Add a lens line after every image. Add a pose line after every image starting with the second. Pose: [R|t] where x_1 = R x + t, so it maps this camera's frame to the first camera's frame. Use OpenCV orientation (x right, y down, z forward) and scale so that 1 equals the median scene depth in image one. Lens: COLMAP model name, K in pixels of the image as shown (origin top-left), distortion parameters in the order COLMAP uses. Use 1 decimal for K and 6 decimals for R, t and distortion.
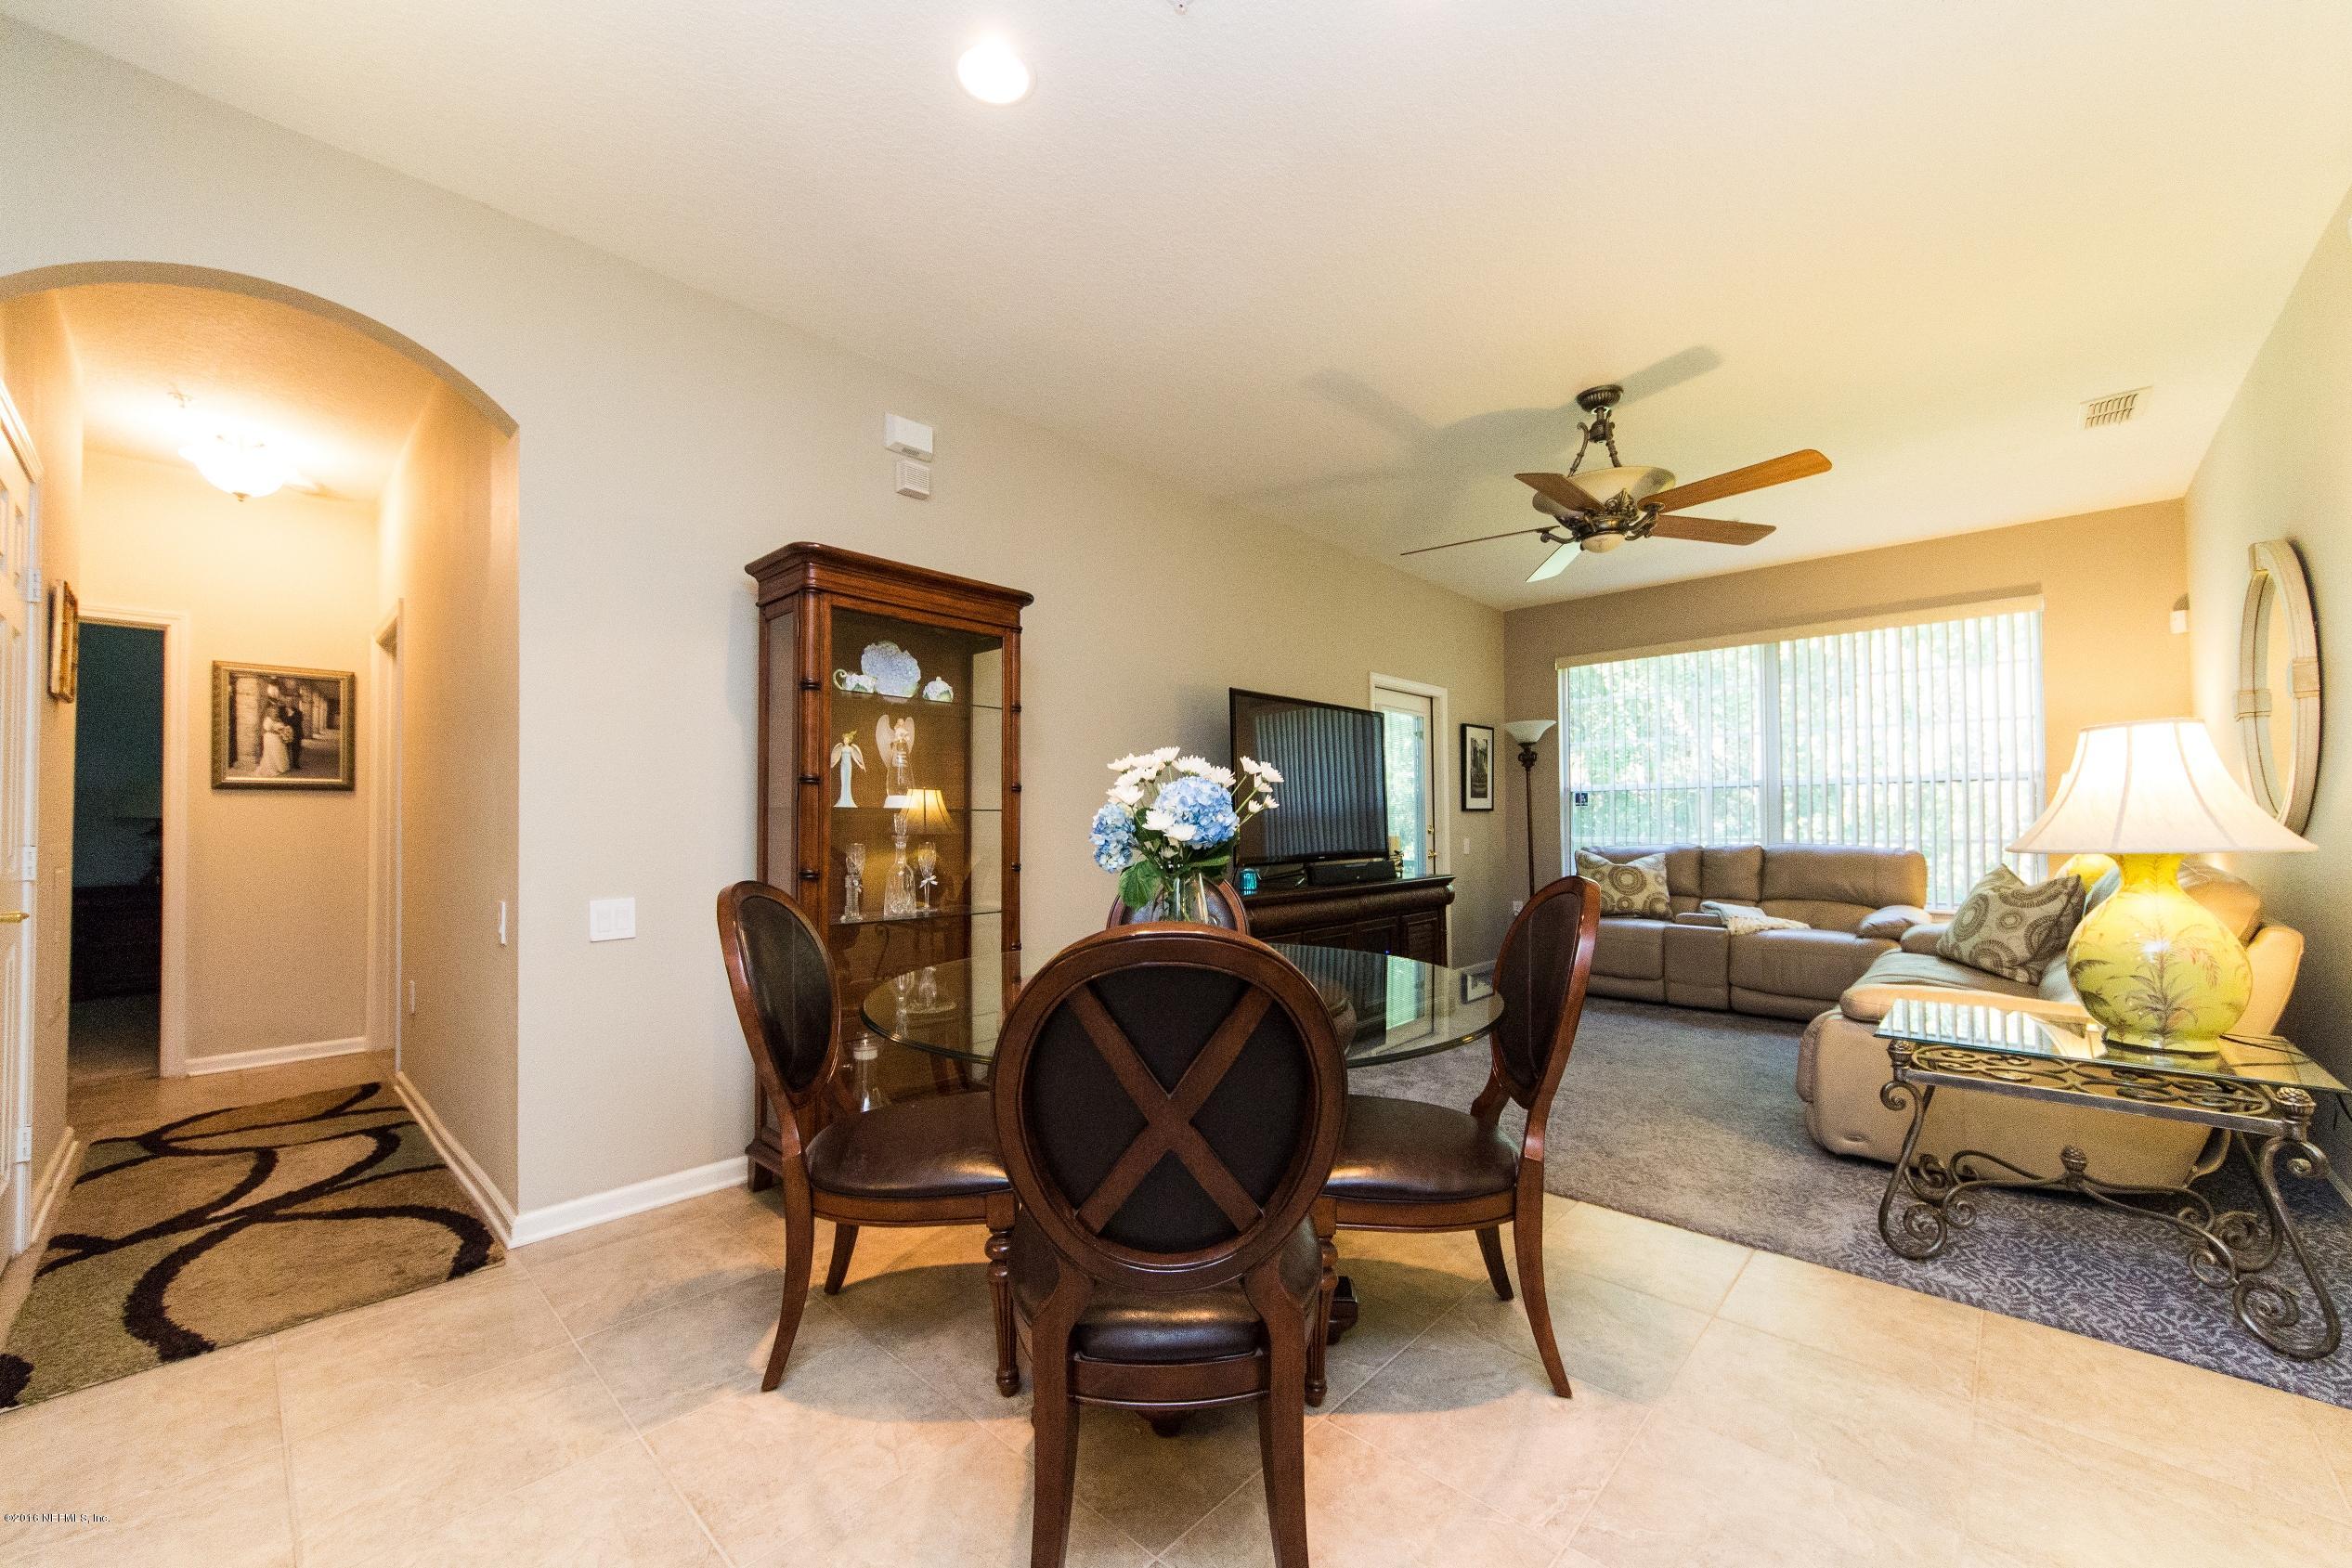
lens RADIAL K [[884.5, 0, 1170.8], [0, 884.5, 805.3], [0, 0, 1]] dist [0.000745, -0.005378]
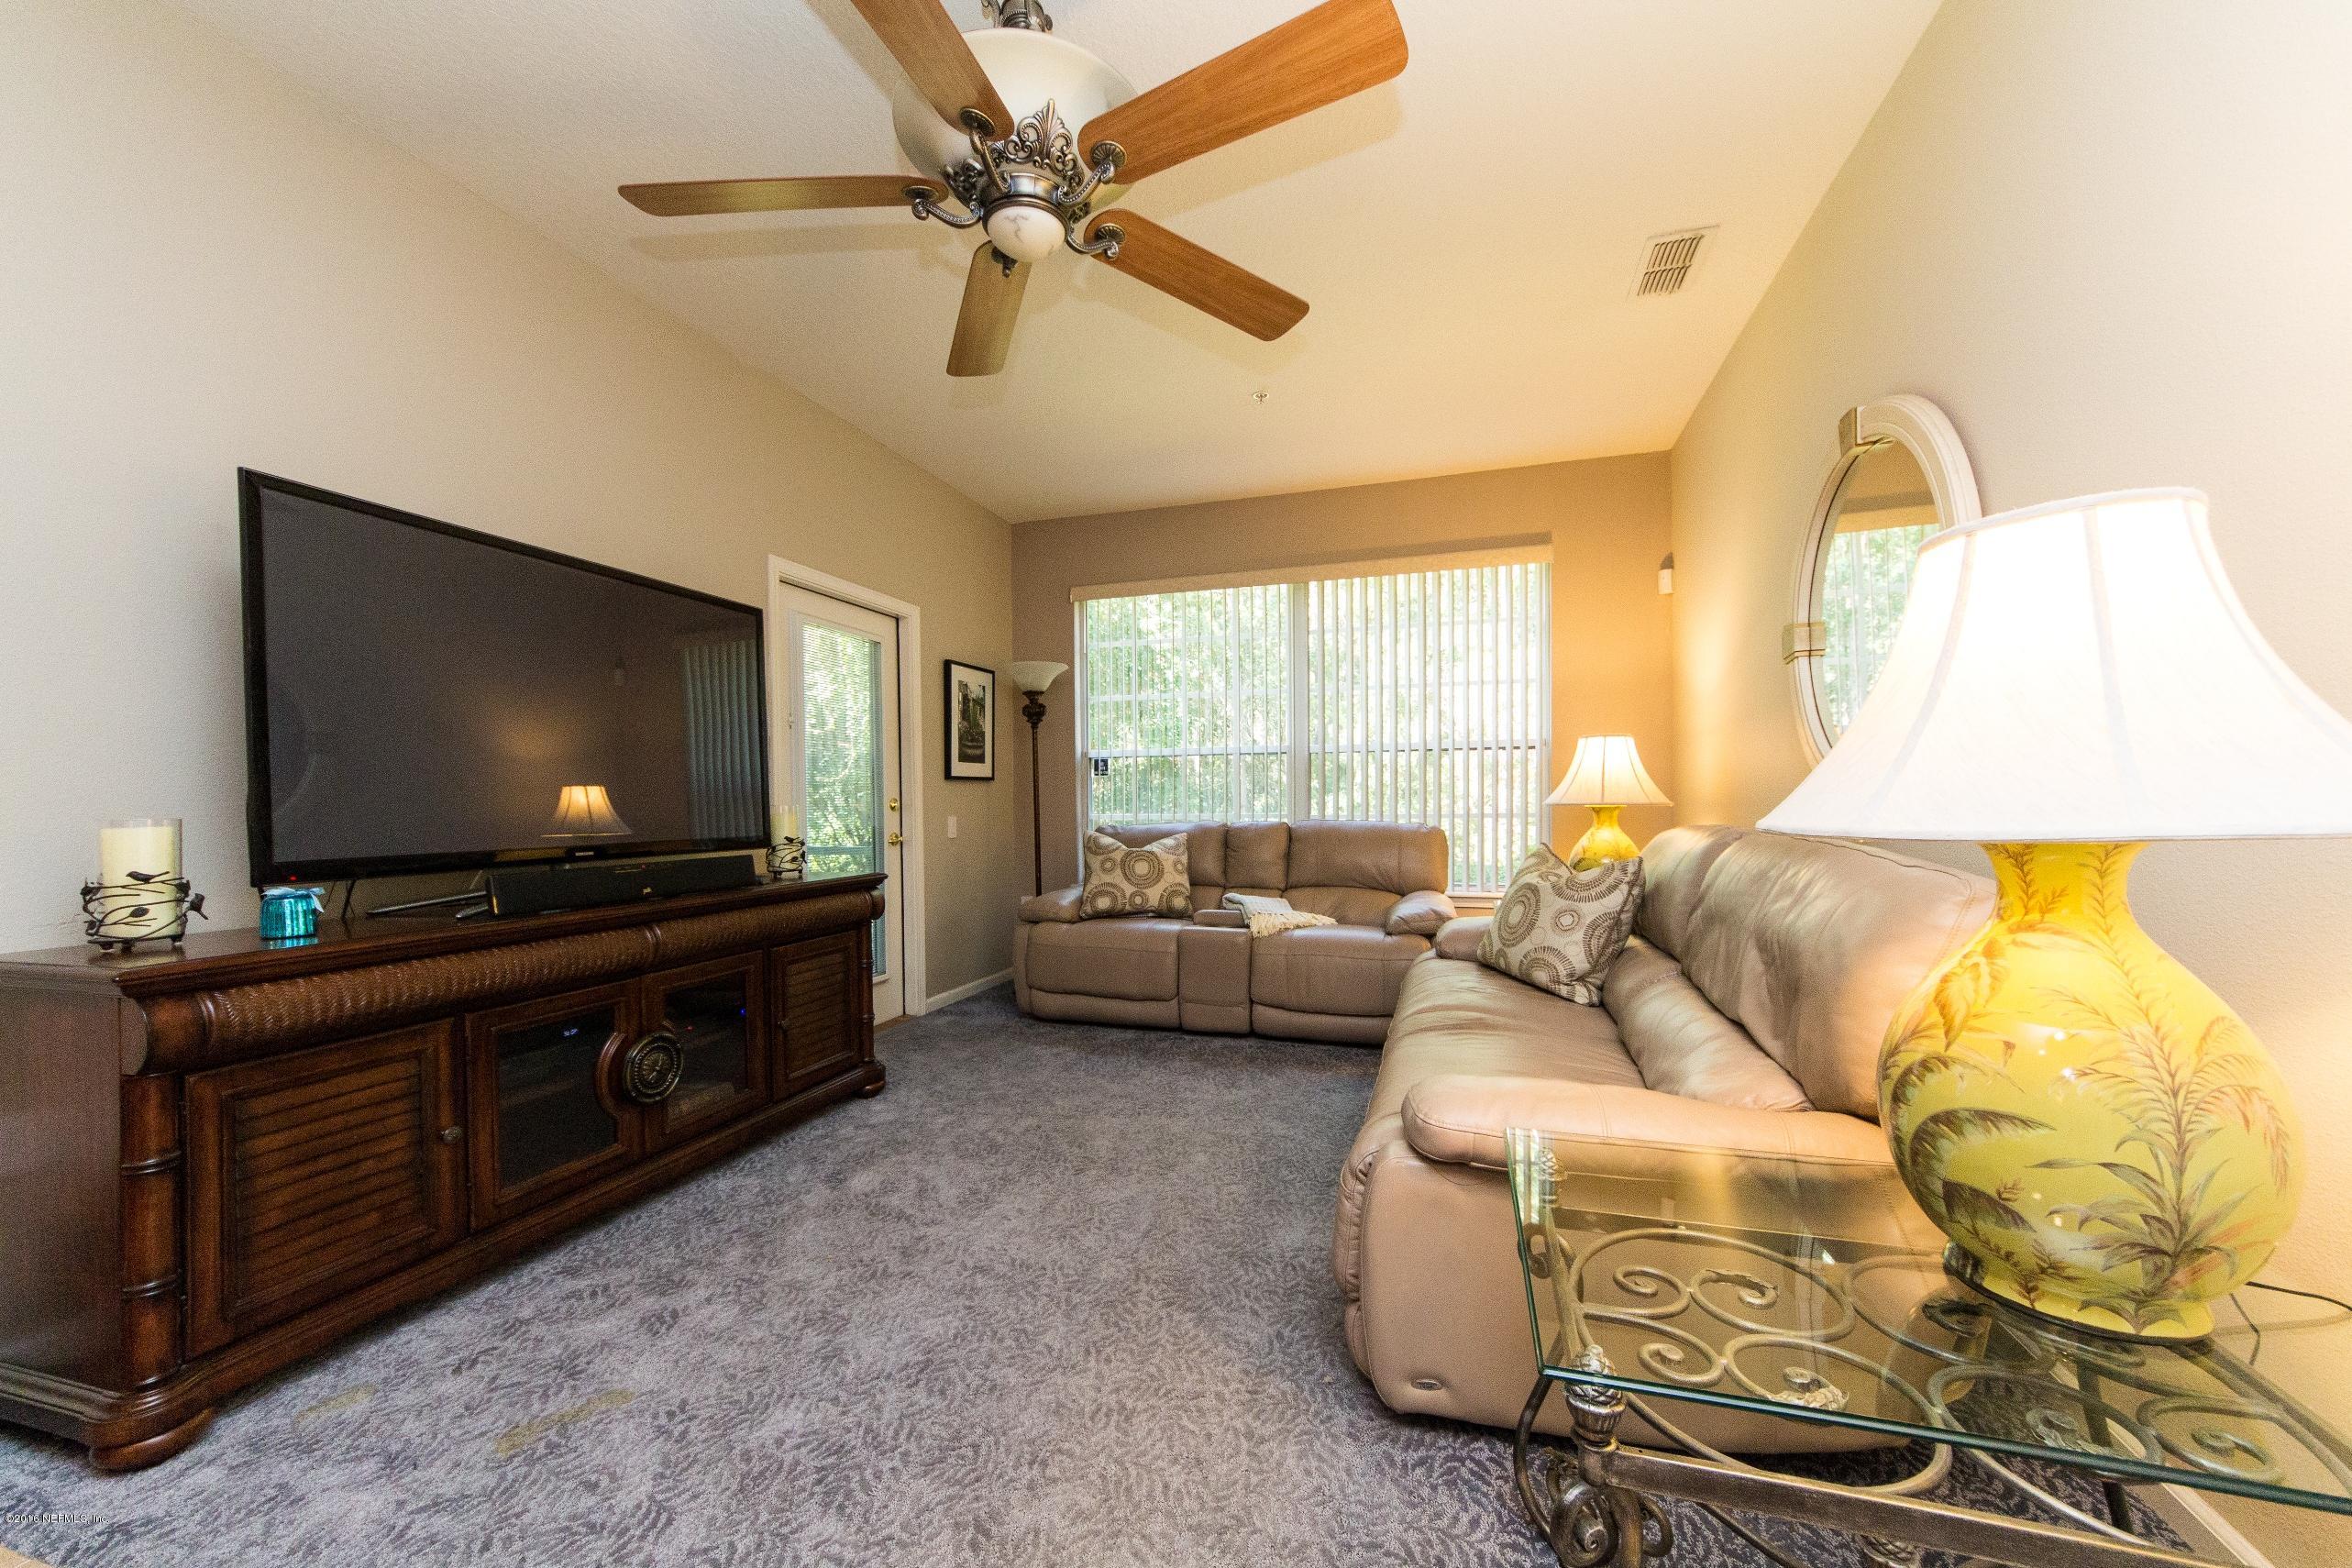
lens RADIAL K [[884.6, 0, 1170.8], [0, 884.6, 805.3], [0, 0, 1]] dist [0.000745, -0.005378]
pose [[0.899020, -0.002664, 0.437899, 0.222741], [-0.007122, 0.999760, 0.020704, 0.014291], [-0.437849, -0.021732, 0.898786, 0.327526]]
